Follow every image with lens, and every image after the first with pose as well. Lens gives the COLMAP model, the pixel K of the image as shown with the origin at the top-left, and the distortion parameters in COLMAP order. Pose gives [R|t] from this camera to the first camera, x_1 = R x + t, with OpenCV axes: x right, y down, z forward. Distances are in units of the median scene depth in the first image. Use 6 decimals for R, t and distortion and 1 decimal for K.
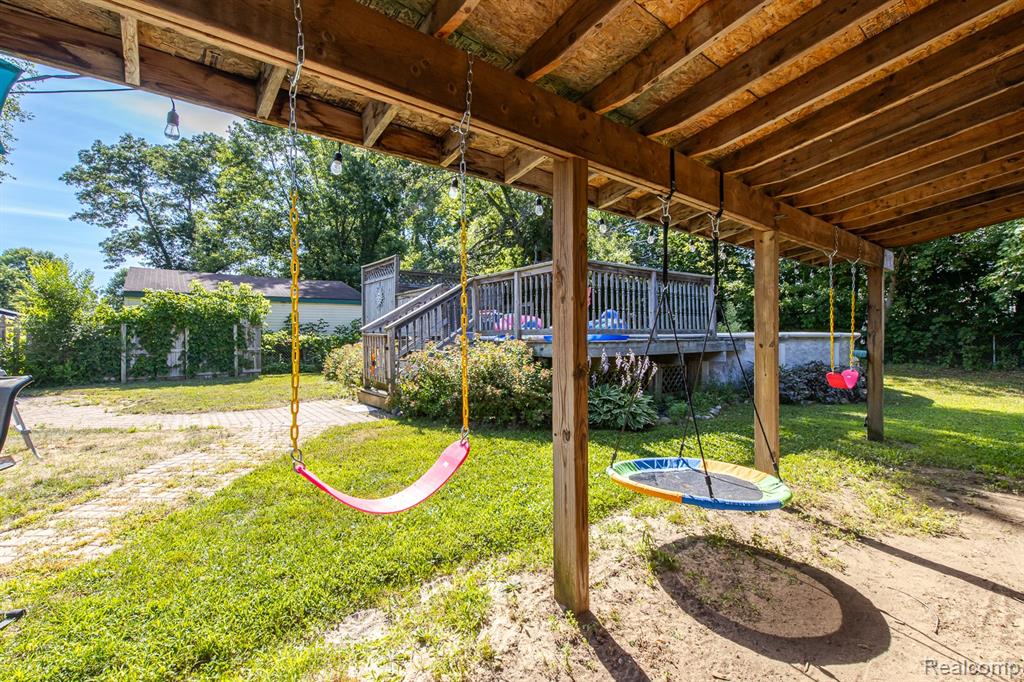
lens RADIAL K [[443.0, 0, 514.1], [0, 443.0, 336.1], [0, 0, 1]] dist [0.001212, 0.000235]
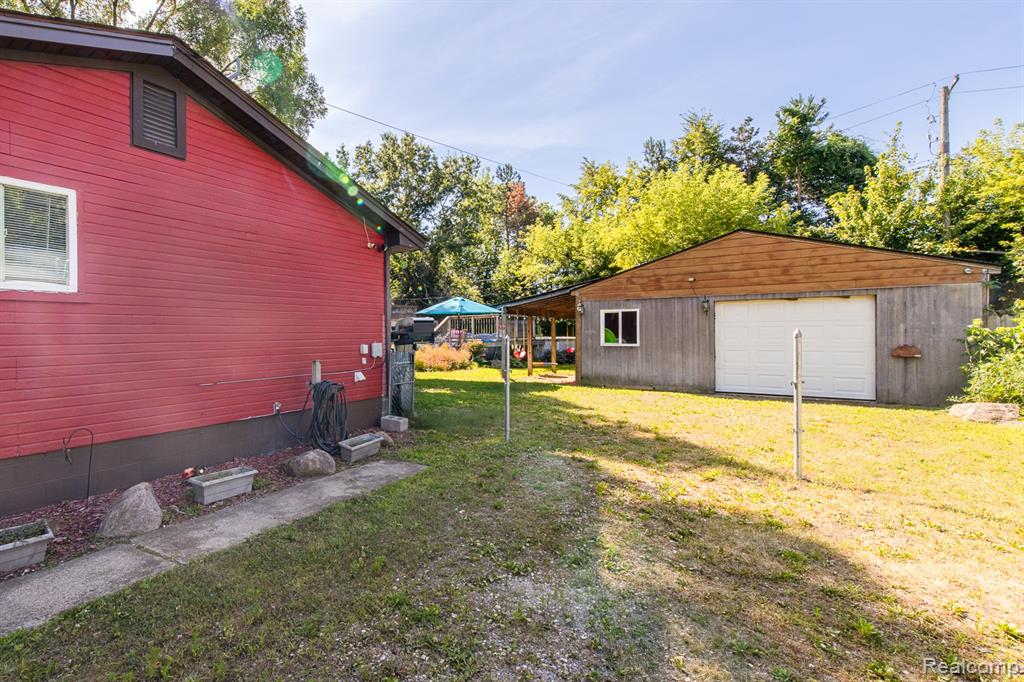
lens RADIAL K [[443.0, 0, 514.1], [0, 443.0, 336.1], [0, 0, 1]] dist [0.001212, 0.000235]
pose [[0.903808, -0.009205, 0.427840, -0.738882], [0.010884, 0.999940, -0.001479, -0.016652], [-0.427800, 0.005994, 0.903853, -1.247916]]
